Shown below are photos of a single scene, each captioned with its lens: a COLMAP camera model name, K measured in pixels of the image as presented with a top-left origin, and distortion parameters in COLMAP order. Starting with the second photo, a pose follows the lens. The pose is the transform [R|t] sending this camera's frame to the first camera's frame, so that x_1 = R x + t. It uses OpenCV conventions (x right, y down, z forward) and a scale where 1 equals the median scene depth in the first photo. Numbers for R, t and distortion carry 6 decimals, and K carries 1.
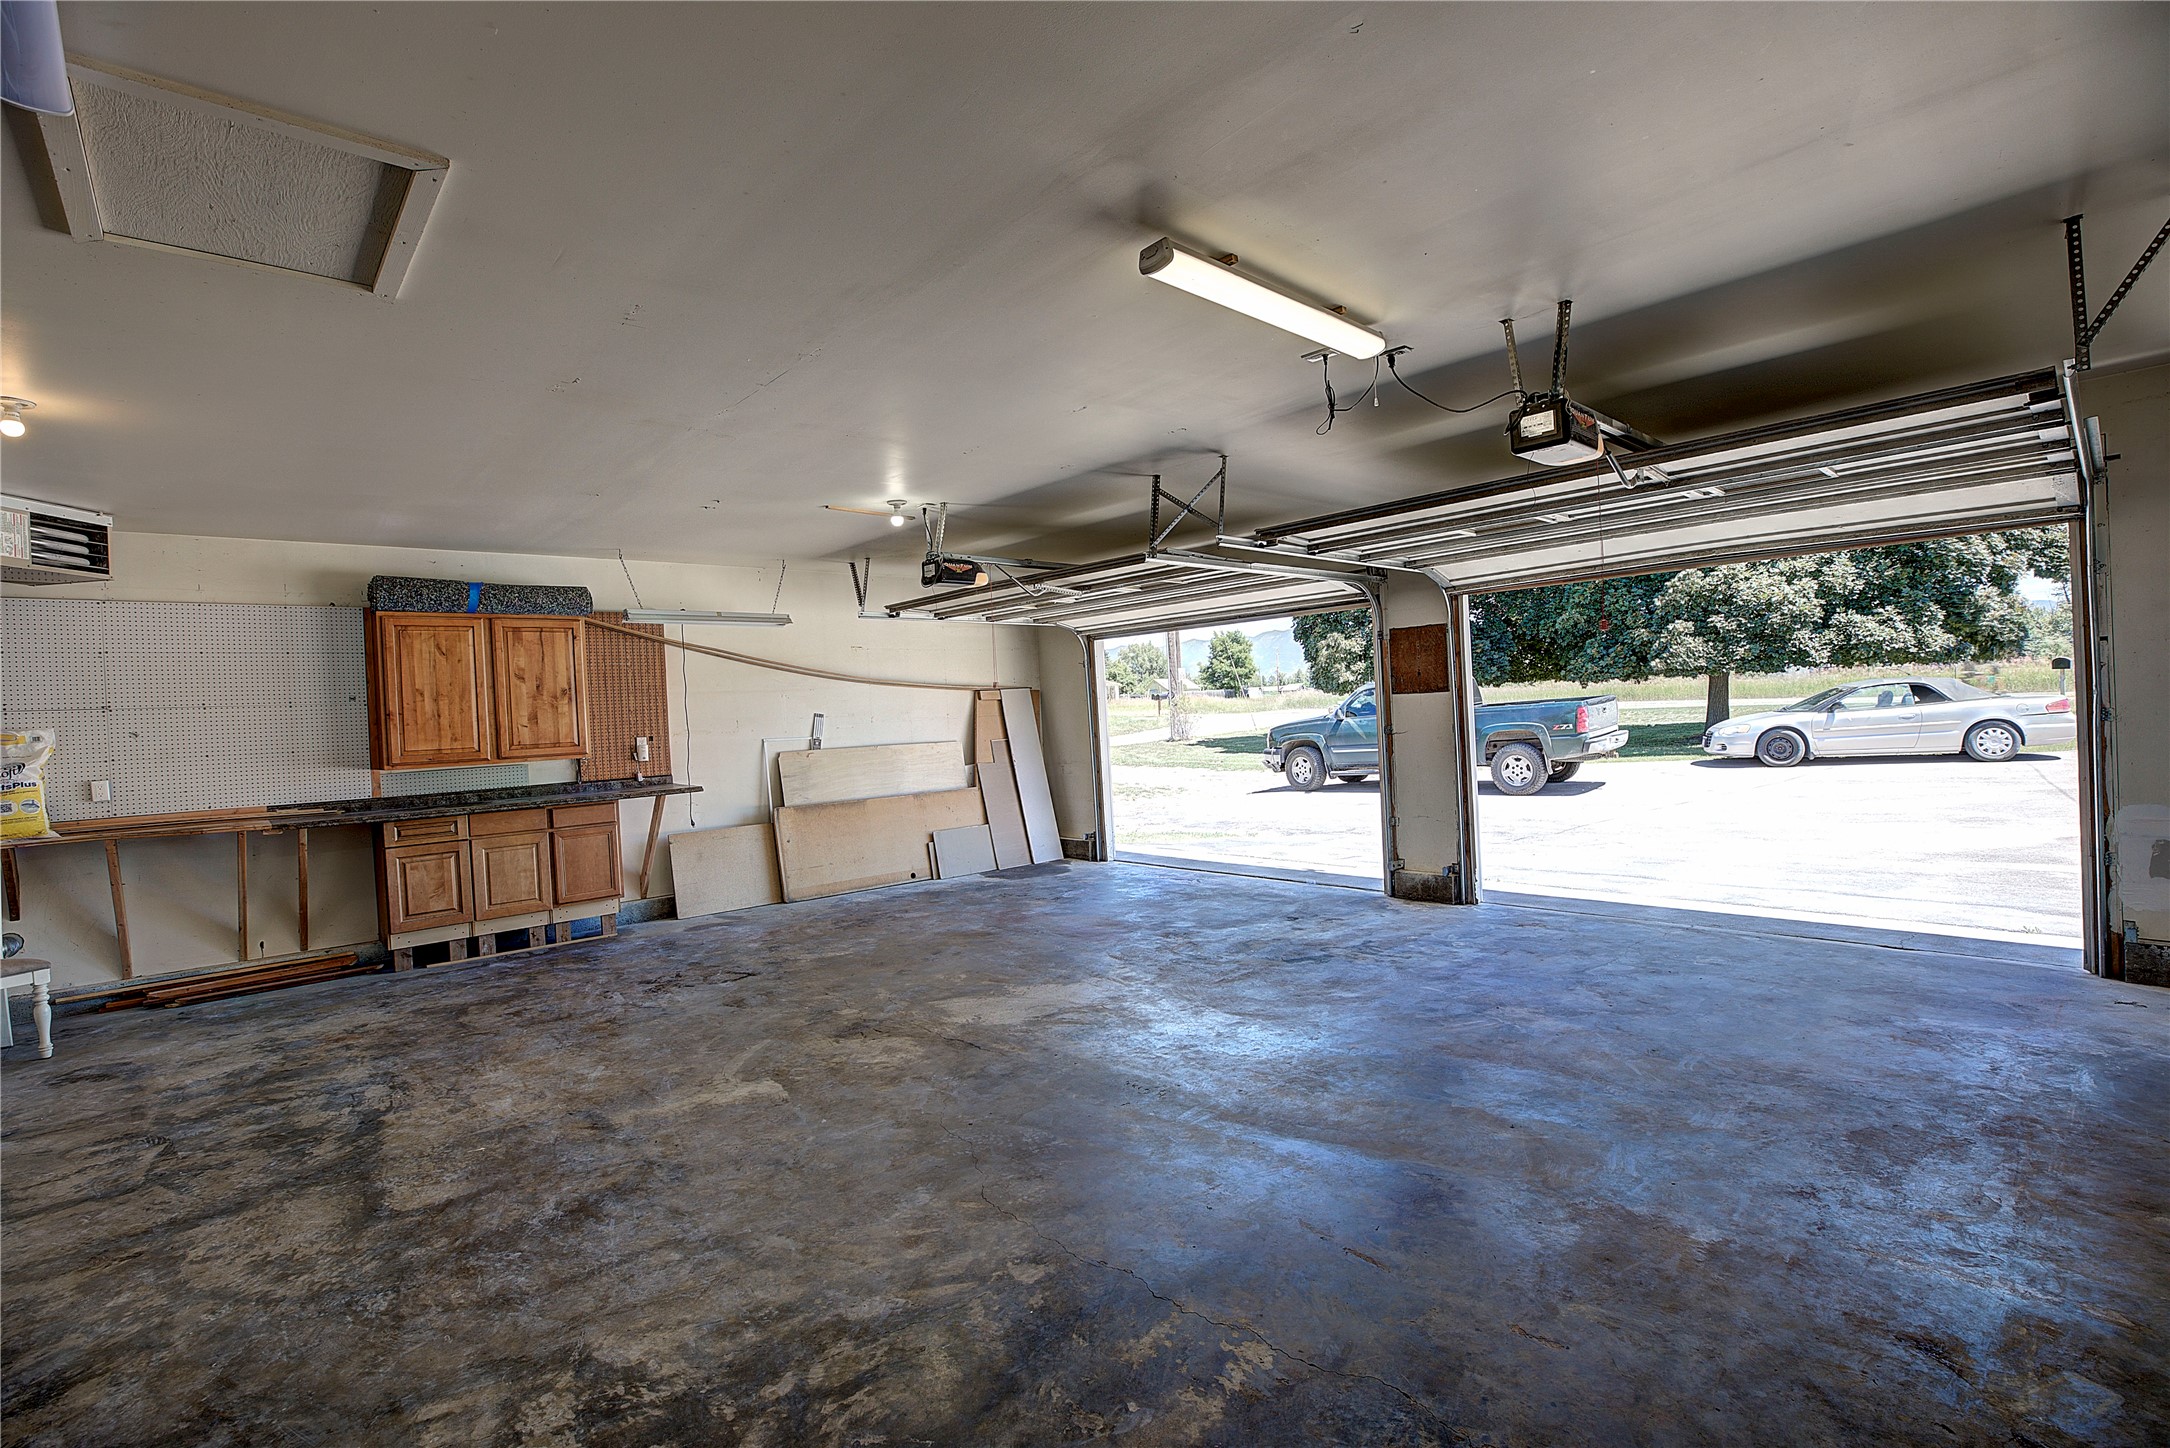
lens RADIAL K [[985.9, 0, 1077.9], [0, 985.9, 720.7], [0, 0, 1]] dist [-0.043583, 0.012465]
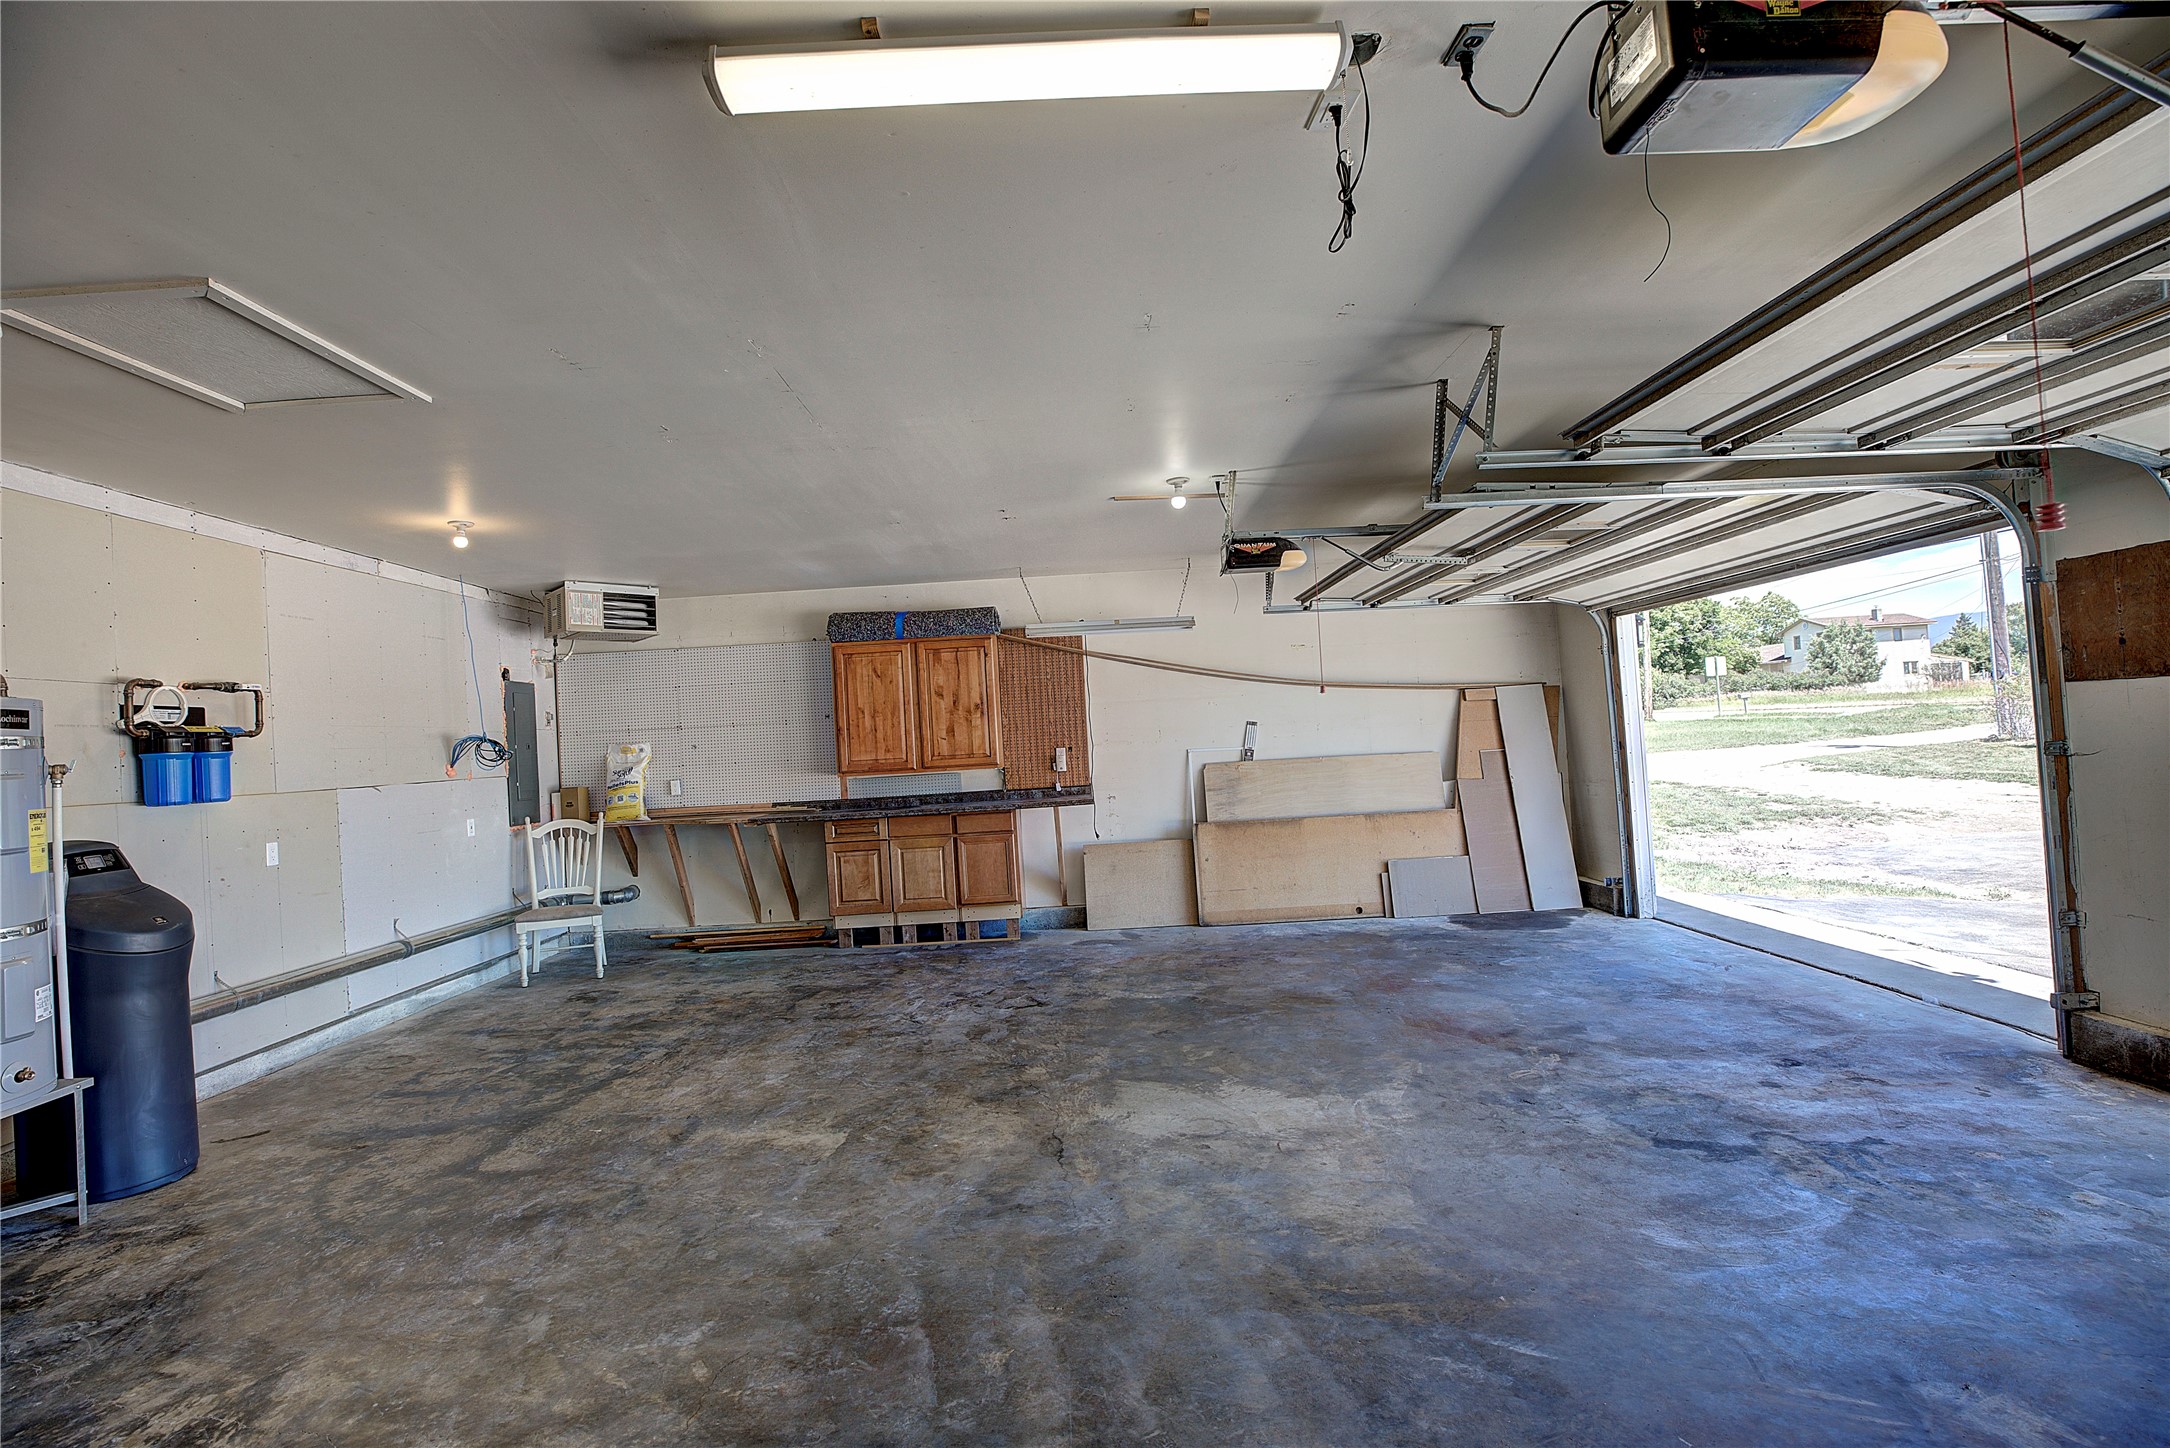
lens RADIAL K [[985.9, 0, 1085.5], [0, 985.9, 719.6], [0, 0, 1]] dist [-0.043583, 0.012465]
pose [[0.748927, -0.009081, -0.662590, 0.312763], [0.012930, 0.999916, 0.000910, -0.016226], [0.662527, -0.009249, 0.748981, 0.298481]]
